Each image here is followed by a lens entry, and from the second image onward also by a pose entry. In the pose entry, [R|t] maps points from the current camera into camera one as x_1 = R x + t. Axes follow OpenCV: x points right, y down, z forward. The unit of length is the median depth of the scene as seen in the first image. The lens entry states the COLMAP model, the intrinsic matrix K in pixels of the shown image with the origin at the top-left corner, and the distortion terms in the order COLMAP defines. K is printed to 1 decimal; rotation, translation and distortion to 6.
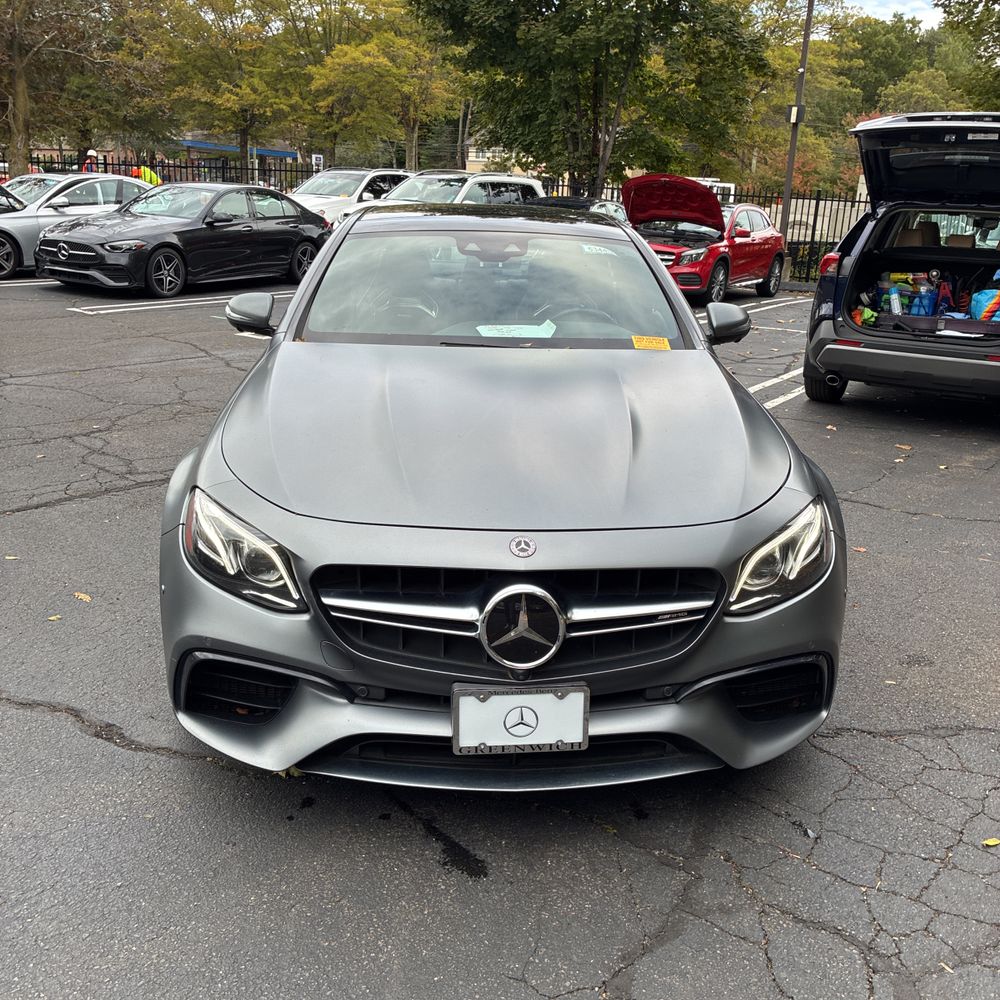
lens RADIAL K [[997.5, 0, 486.2], [0, 997.5, 500.0], [0, 0, 1]] dist [0.022866, 0.000000]
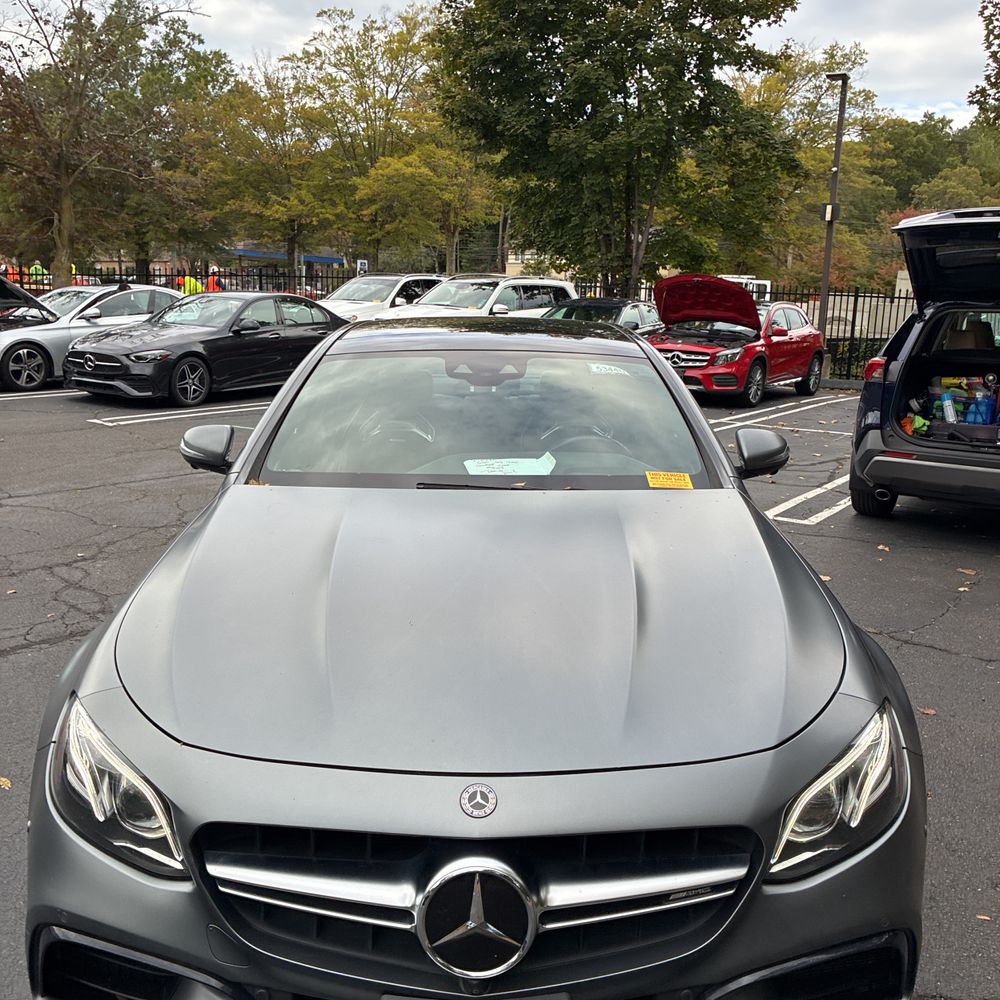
lens RADIAL K [[997.5, 0, 482.9], [0, 997.5, 516.6], [0, 0, 1]] dist [0.022866, 0.000000]
pose [[0.999014, -0.008109, -0.043660, 0.023409], [0.004653, 0.996888, -0.078688, -0.032165], [0.044163, 0.078407, 0.995943, 0.082714]]
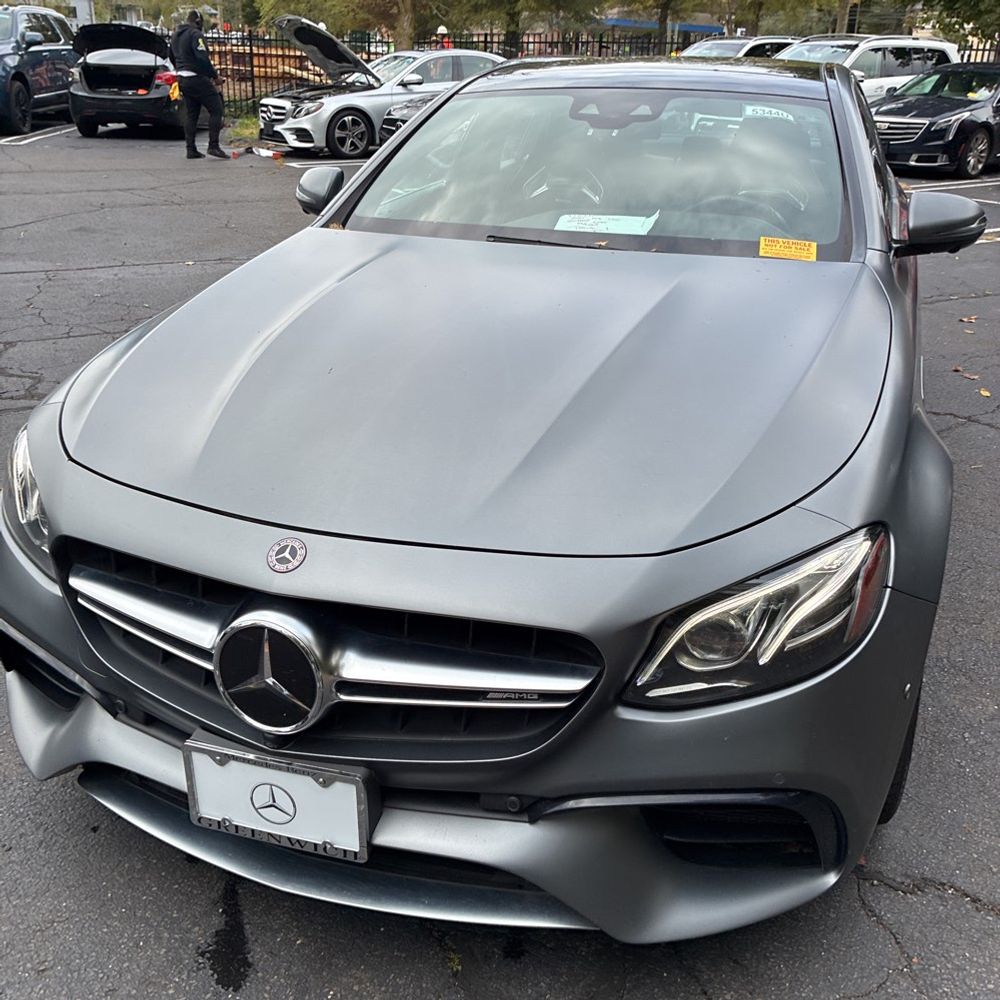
lens RADIAL K [[997.5, 0, 473.6], [0, 997.5, 489.9], [0, 0, 1]] dist [0.022866, 0.000000]
pose [[0.924185, 0.132009, -0.358406, 0.121668], [-0.096171, 0.988568, 0.116125, -0.026911], [0.369638, -0.072853, 0.926315, 0.137517]]
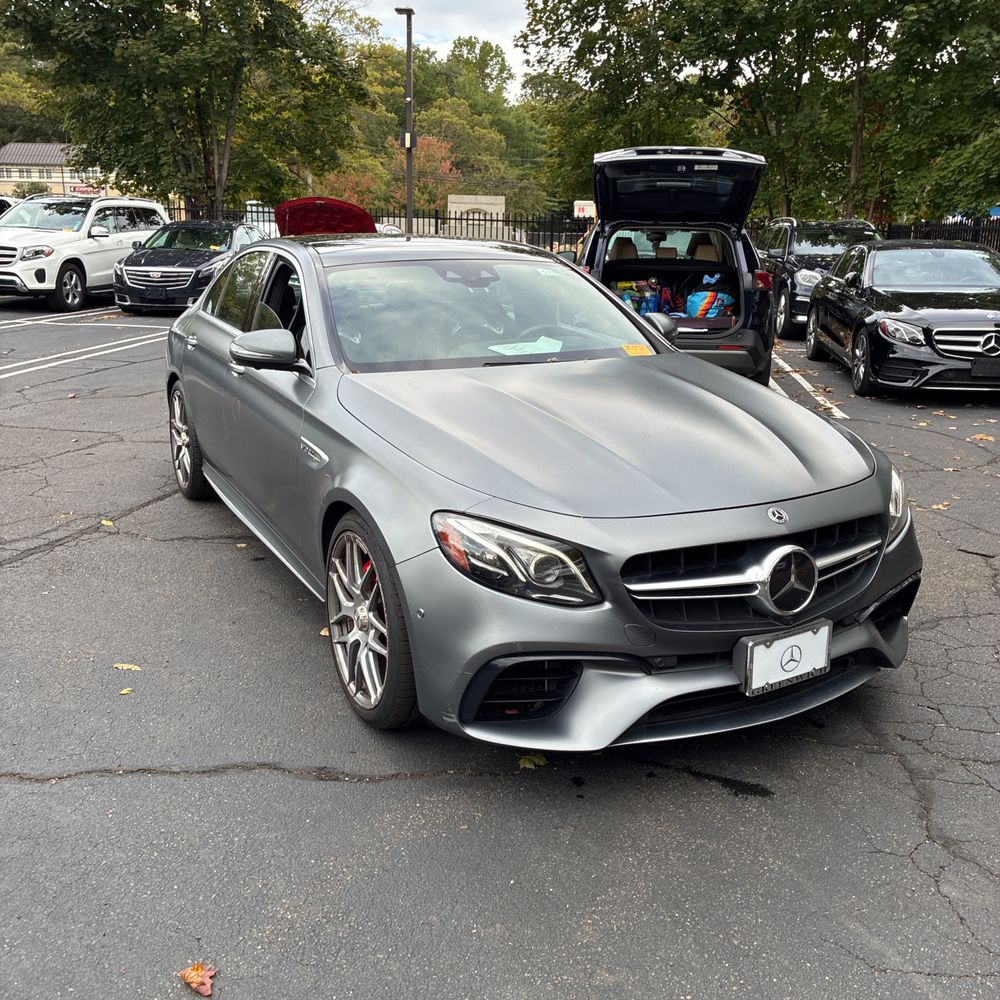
lens RADIAL K [[997.5, 0, 503.6], [0, 997.5, 493.0], [0, 0, 1]] dist [0.022866, 0.000000]
pose [[0.910792, -0.129836, 0.391918, -0.234679], [0.139371, 0.990231, 0.004159, -0.009888], [-0.388630, 0.050834, 0.919991, 0.002384]]
